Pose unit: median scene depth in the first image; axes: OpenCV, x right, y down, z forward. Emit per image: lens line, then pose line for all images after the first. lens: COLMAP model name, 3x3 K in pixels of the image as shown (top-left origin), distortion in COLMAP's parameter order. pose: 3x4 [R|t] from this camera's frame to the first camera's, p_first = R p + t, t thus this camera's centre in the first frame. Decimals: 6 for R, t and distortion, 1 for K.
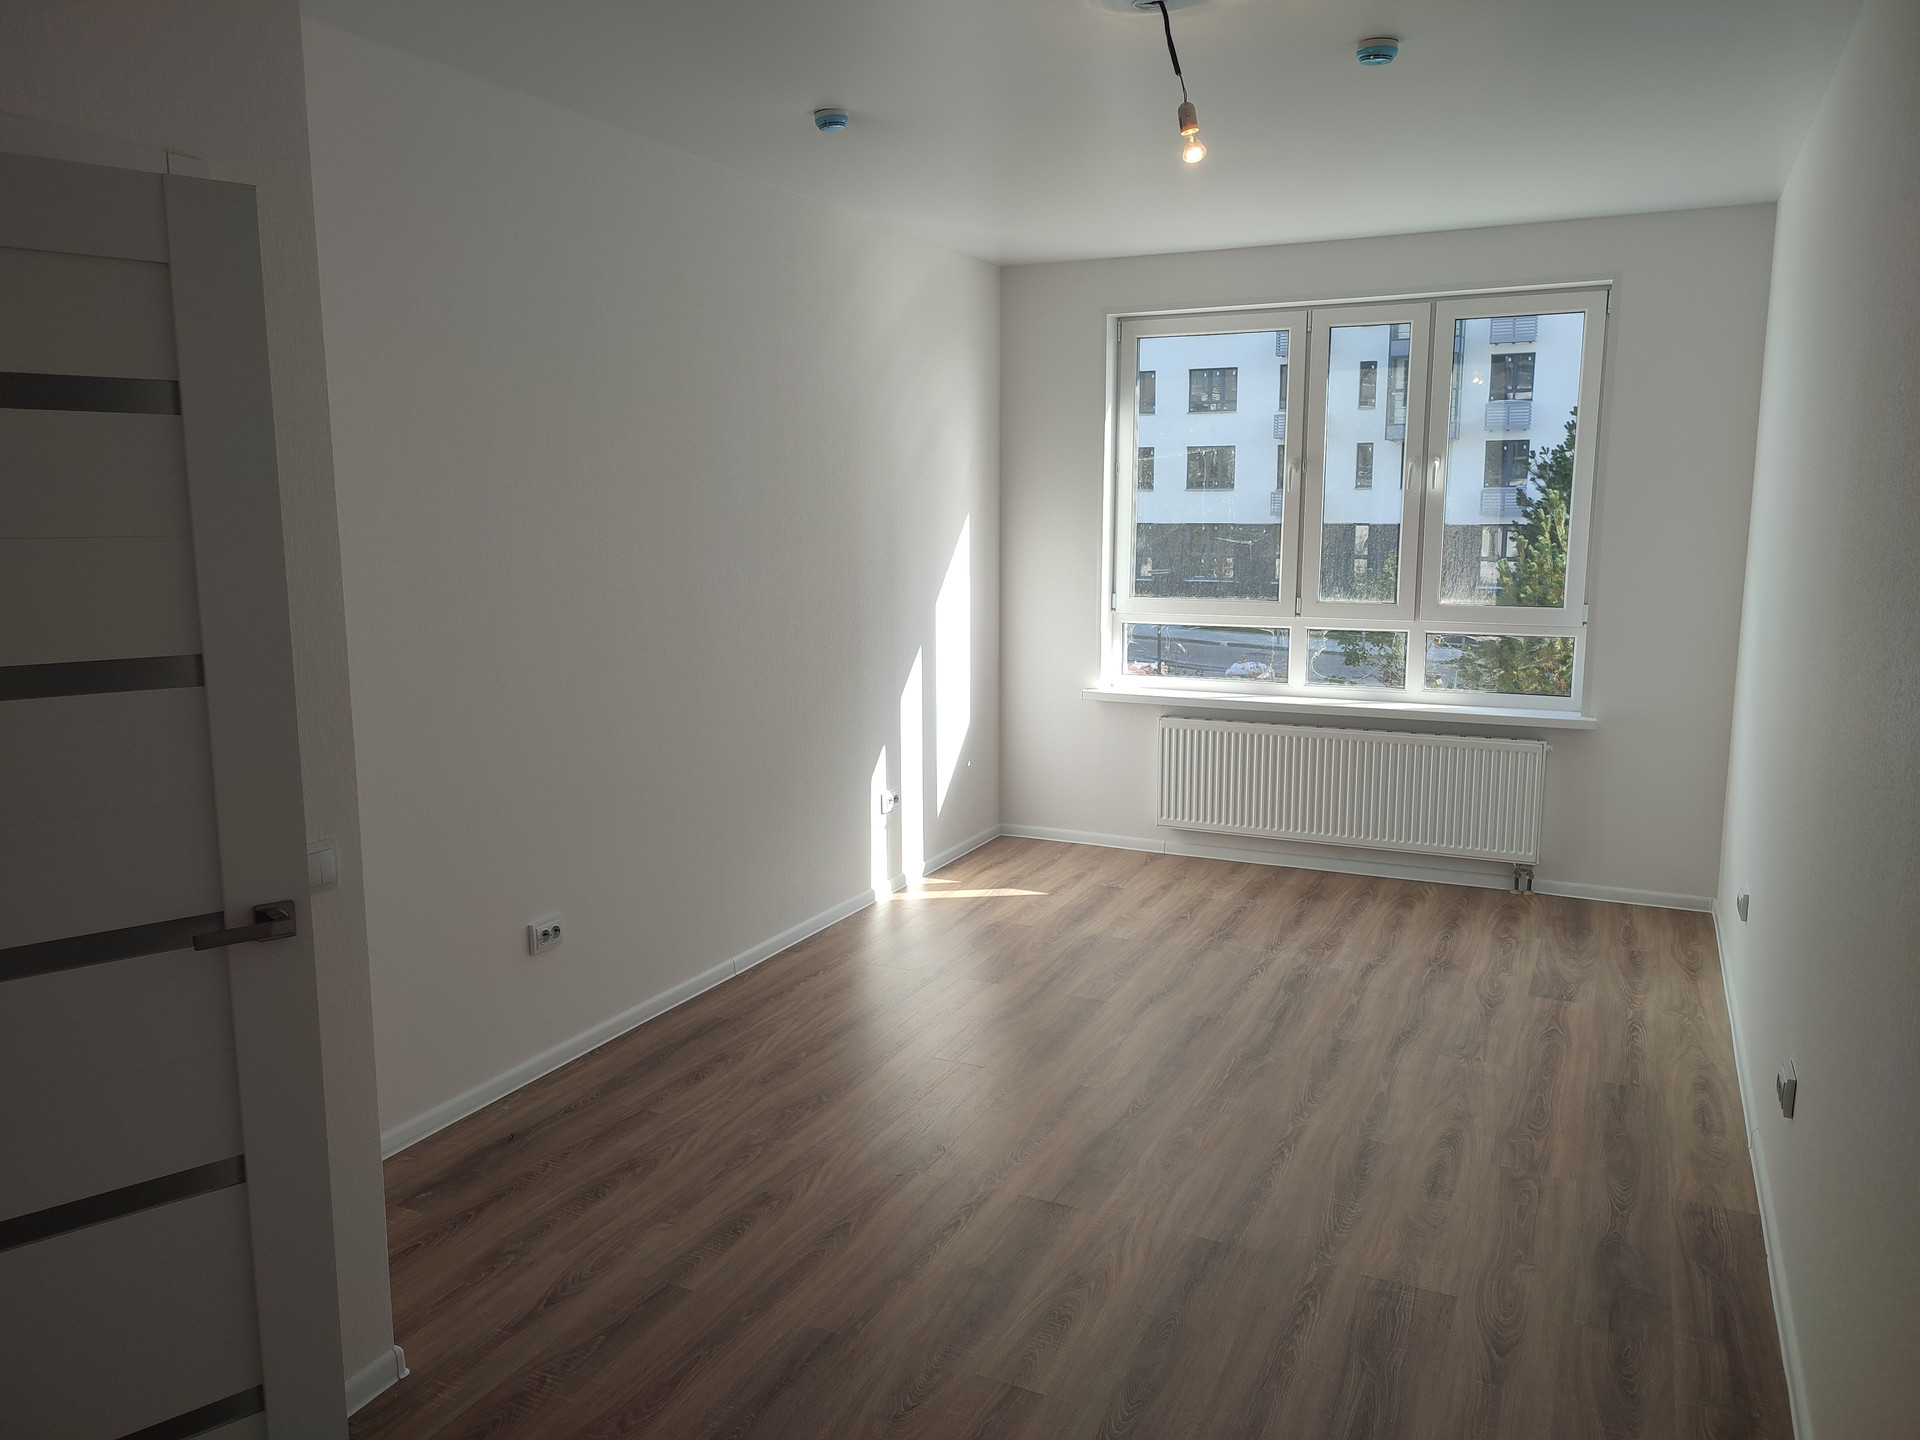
lens RADIAL K [[1360.5, 0, 955.8], [0, 1360.5, 717.9], [0, 0, 1]] dist [0.005459, -0.003834]
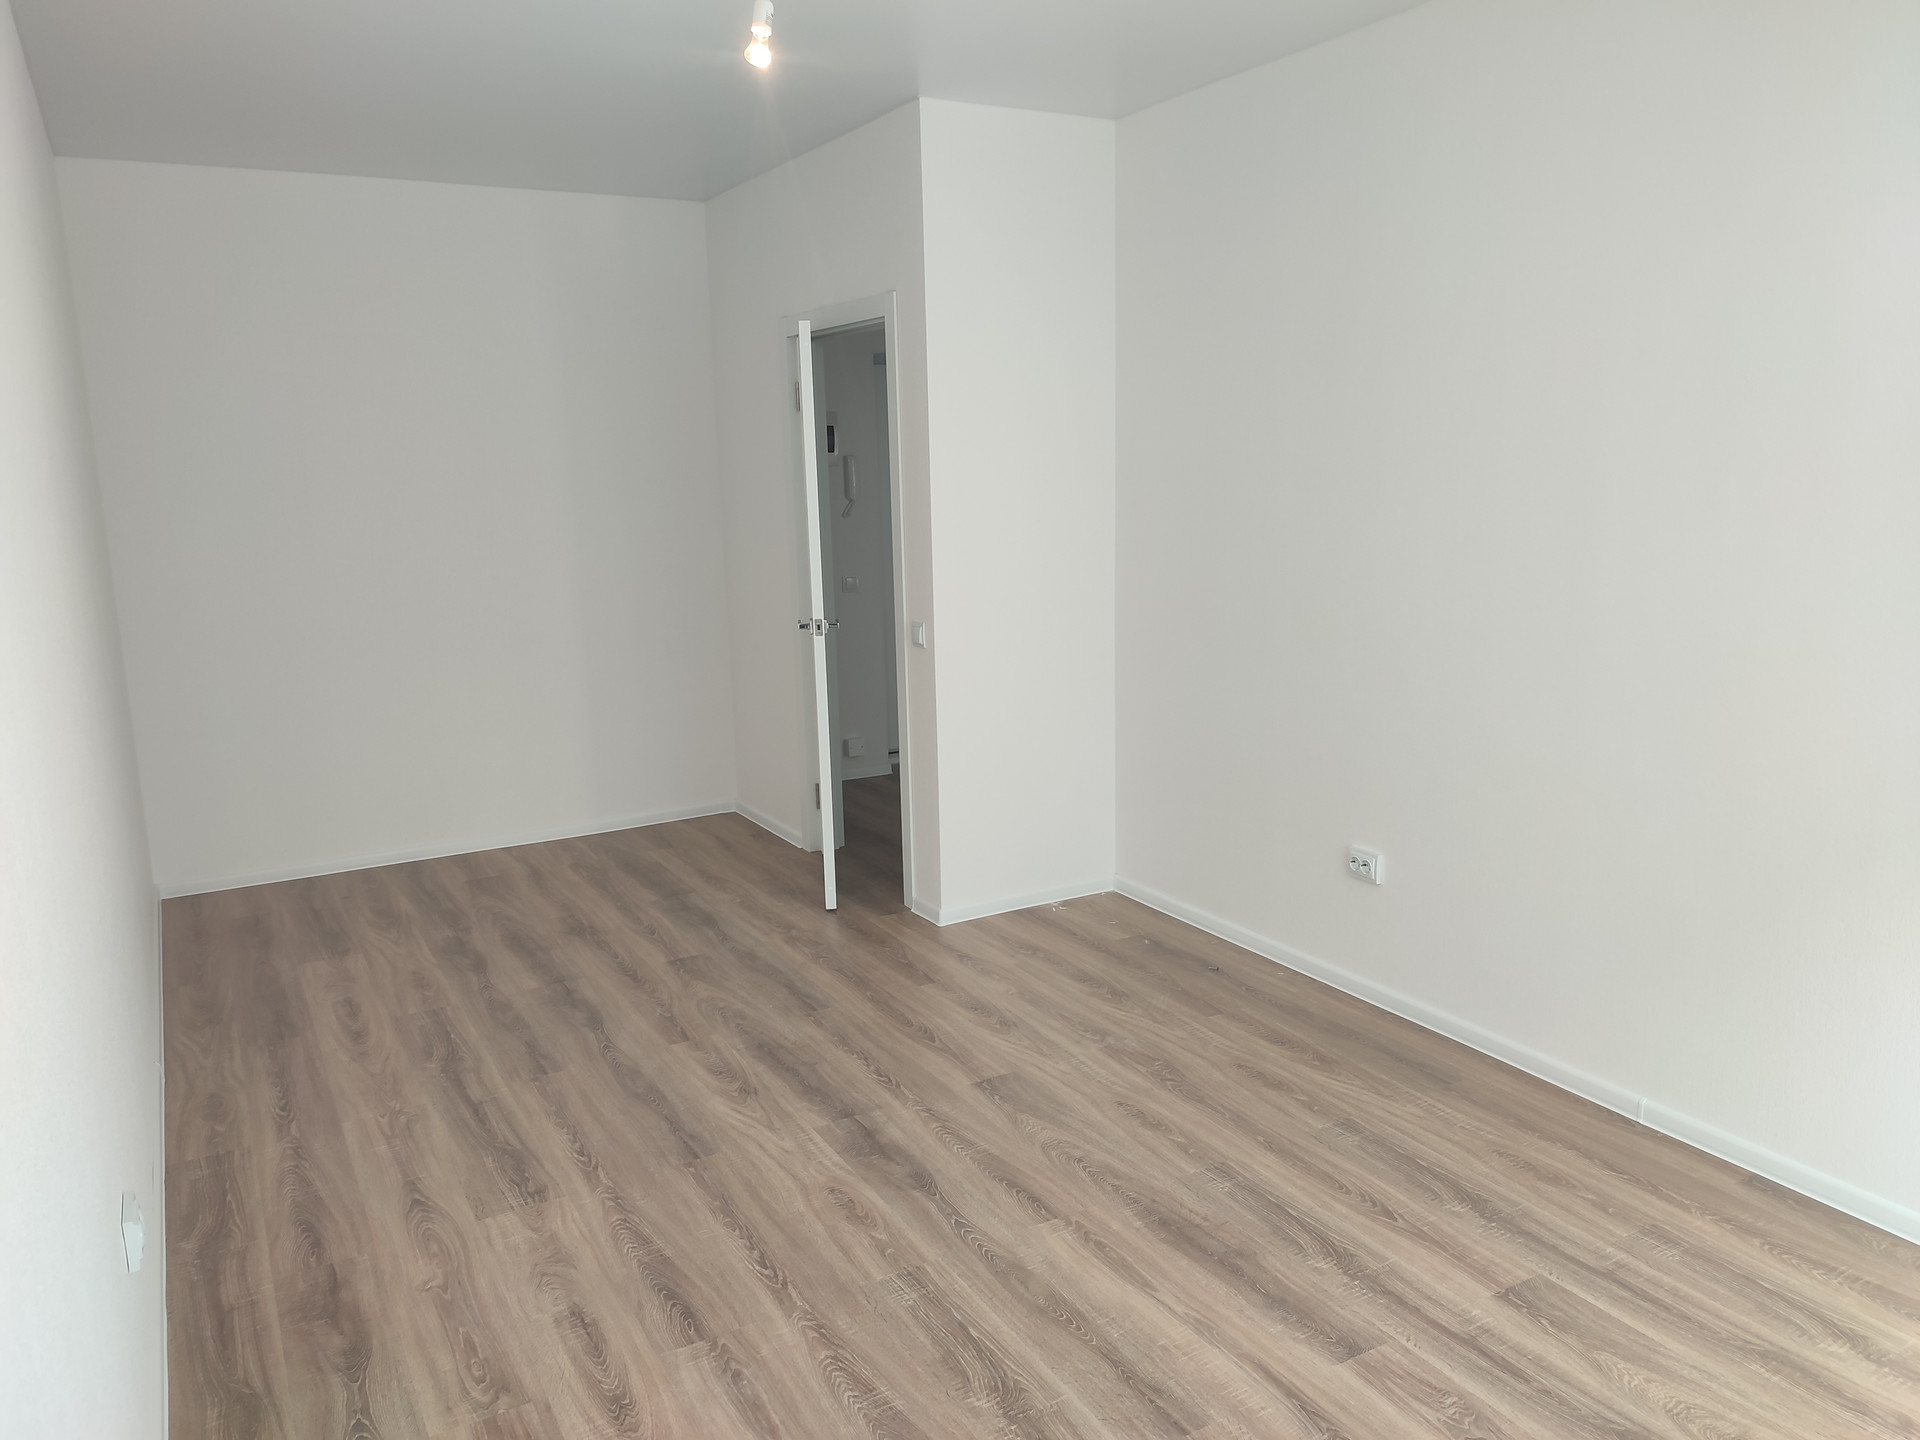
lens RADIAL K [[1360.5, 0, 972.2], [0, 1360.5, 704.4], [0, 0, 1]] dist [0.005459, -0.003834]
pose [[-0.544600, 0.167665, -0.821766, 0.889322], [-0.108841, 0.957400, 0.267469, -0.259905], [0.831603, 0.235105, -0.503151, 1.630611]]
